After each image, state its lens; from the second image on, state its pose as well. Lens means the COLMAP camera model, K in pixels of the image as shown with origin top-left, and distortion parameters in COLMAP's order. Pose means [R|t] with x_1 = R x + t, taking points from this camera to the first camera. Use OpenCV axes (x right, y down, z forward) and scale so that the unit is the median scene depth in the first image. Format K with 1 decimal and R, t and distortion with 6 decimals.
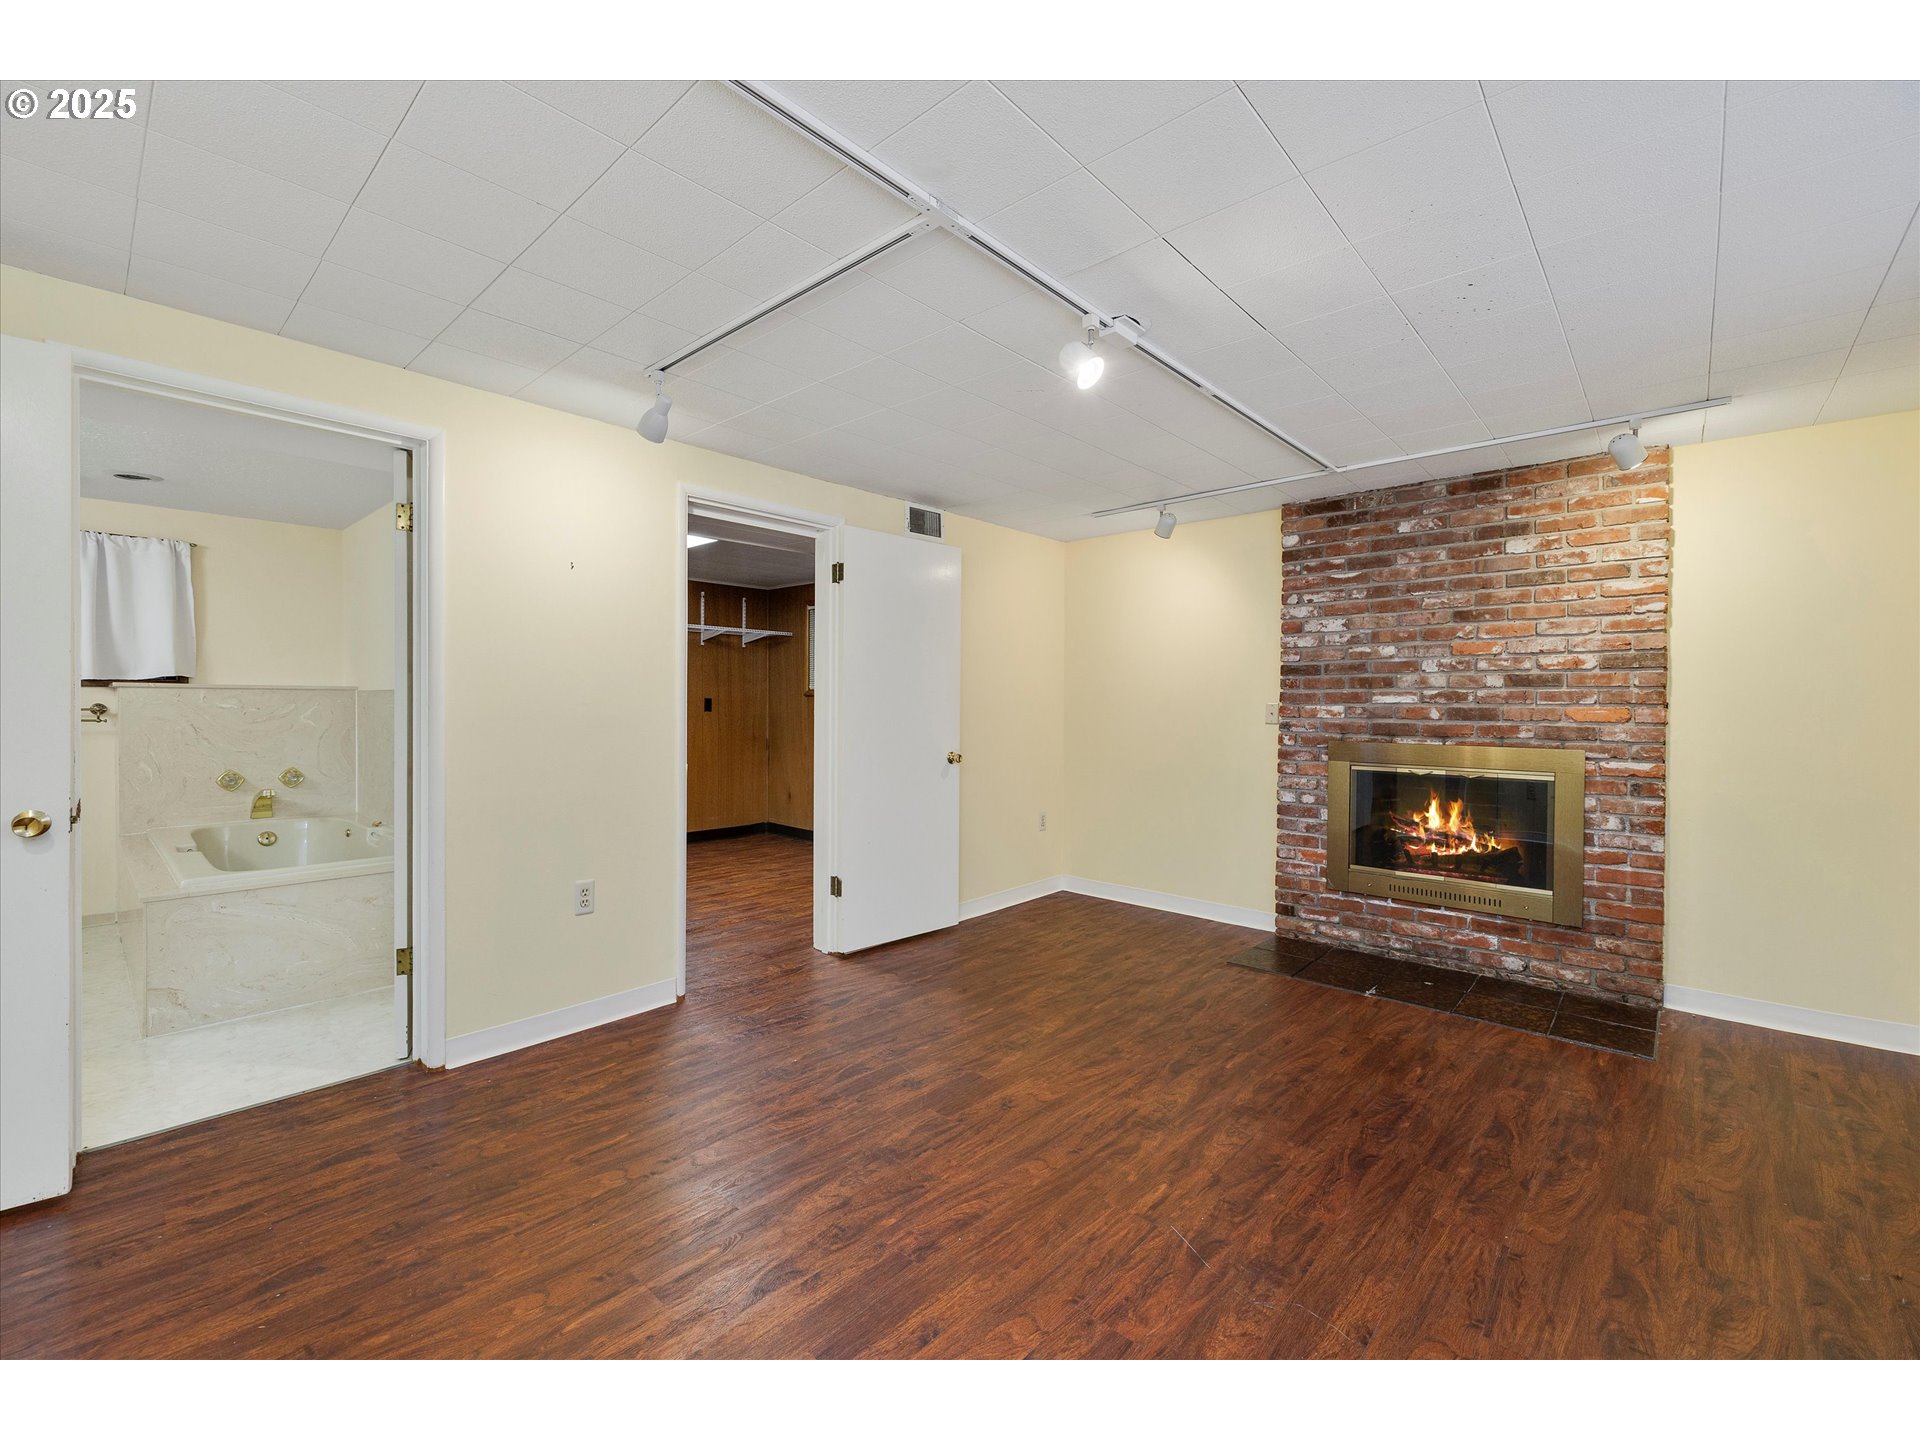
lens RADIAL K [[813.3, 0, 962.0], [0, 813.3, 714.7], [0, 0, 1]] dist [0.001418, 0.000046]
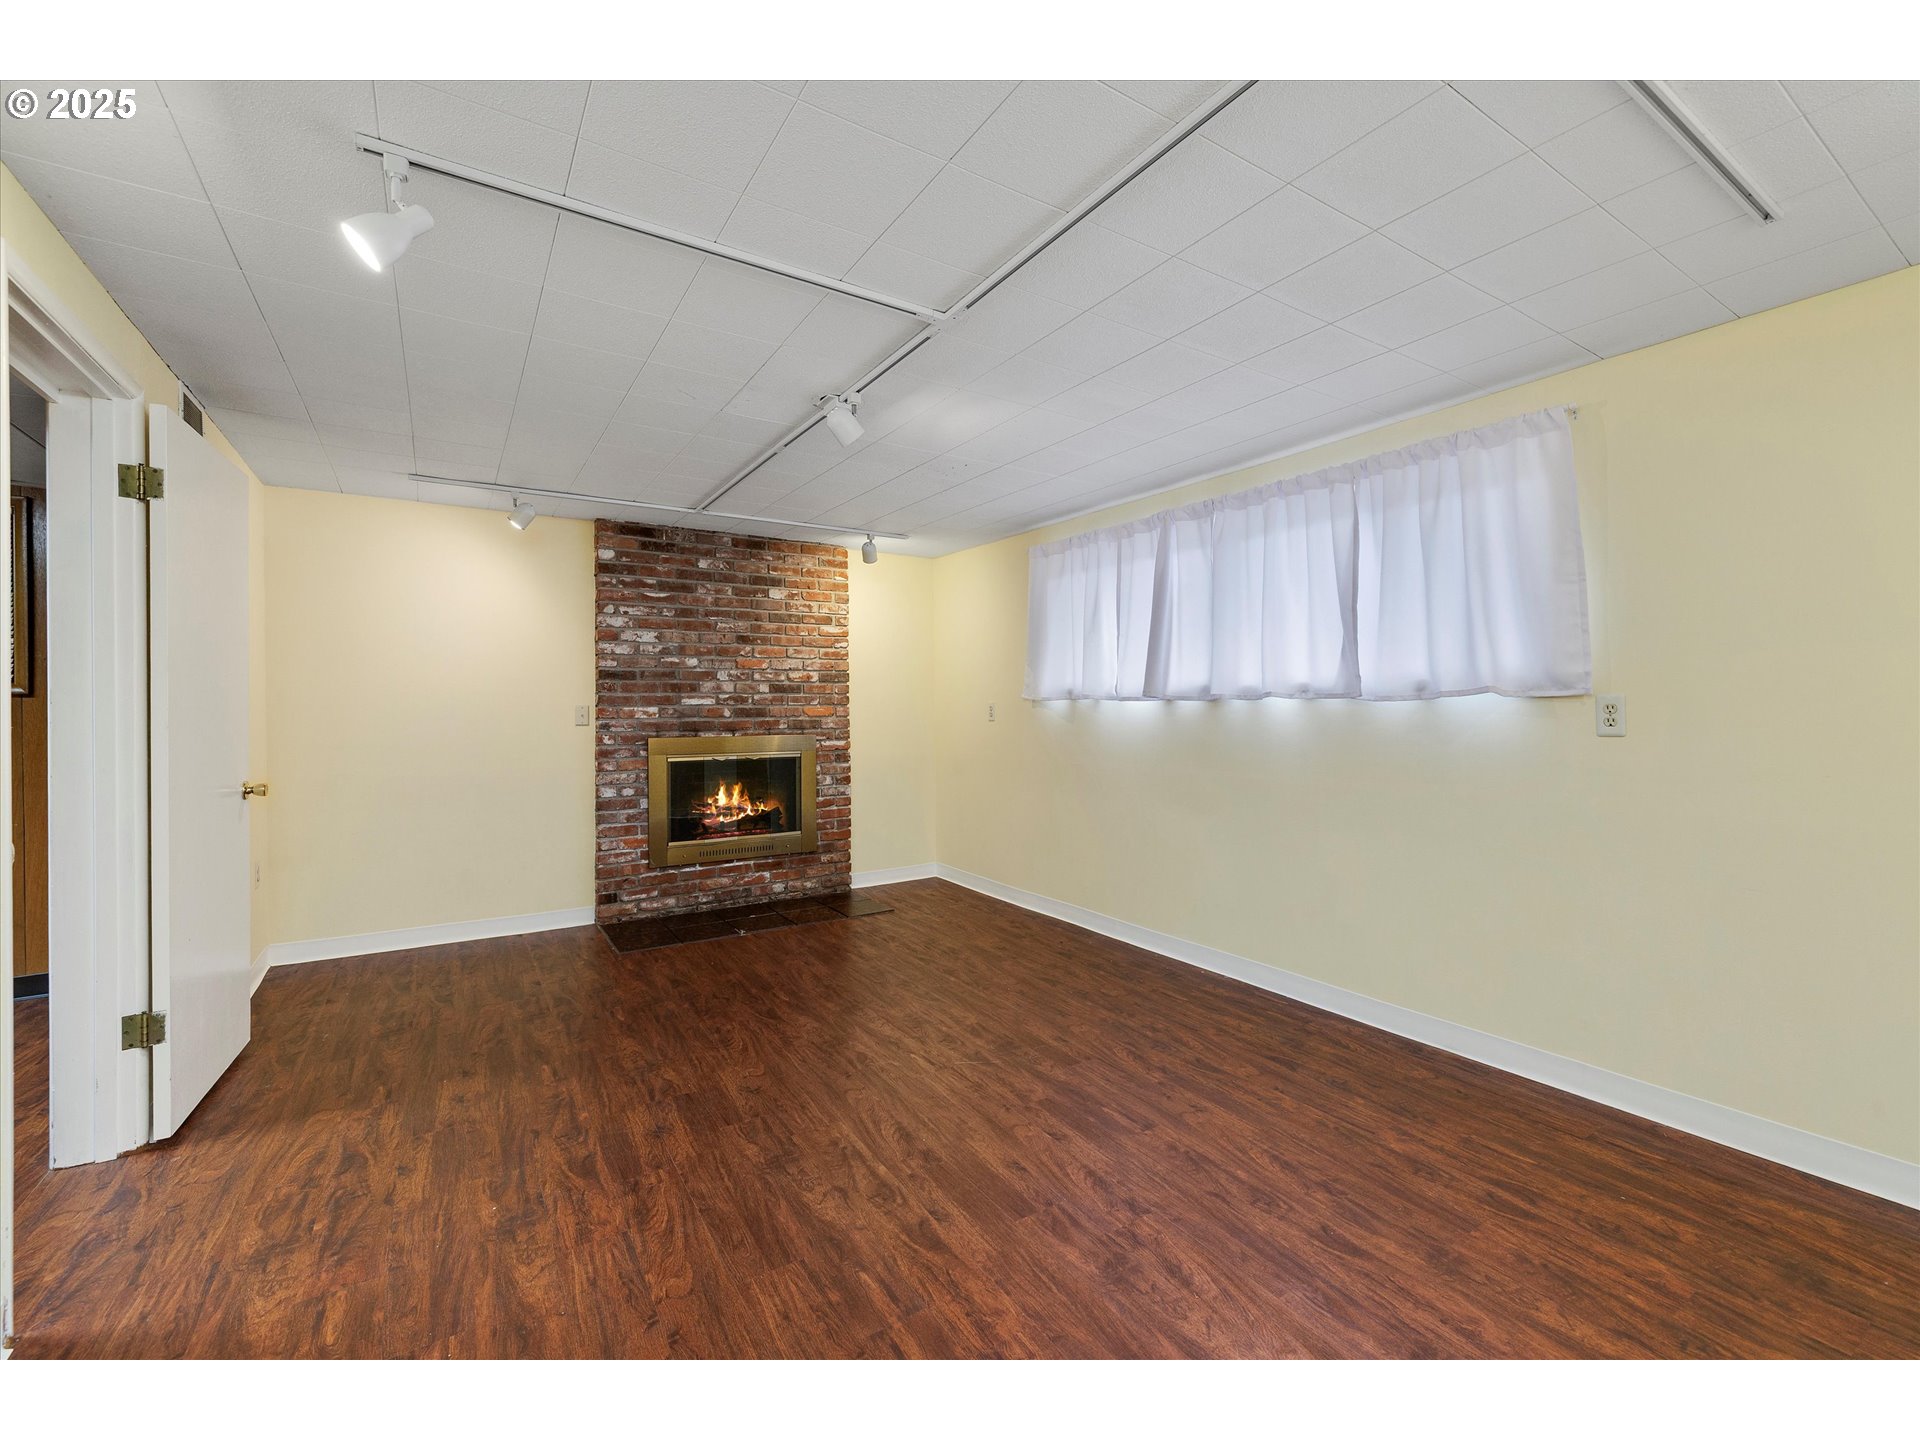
lens RADIAL K [[813.3, 0, 962.0], [0, 813.3, 714.7], [0, 0, 1]] dist [0.001418, 0.000046]
pose [[0.260202, -0.016867, 0.965407, -0.575479], [0.019365, 0.999737, 0.012248, -0.006797], [-0.965360, 0.015508, 0.260460, 0.302414]]
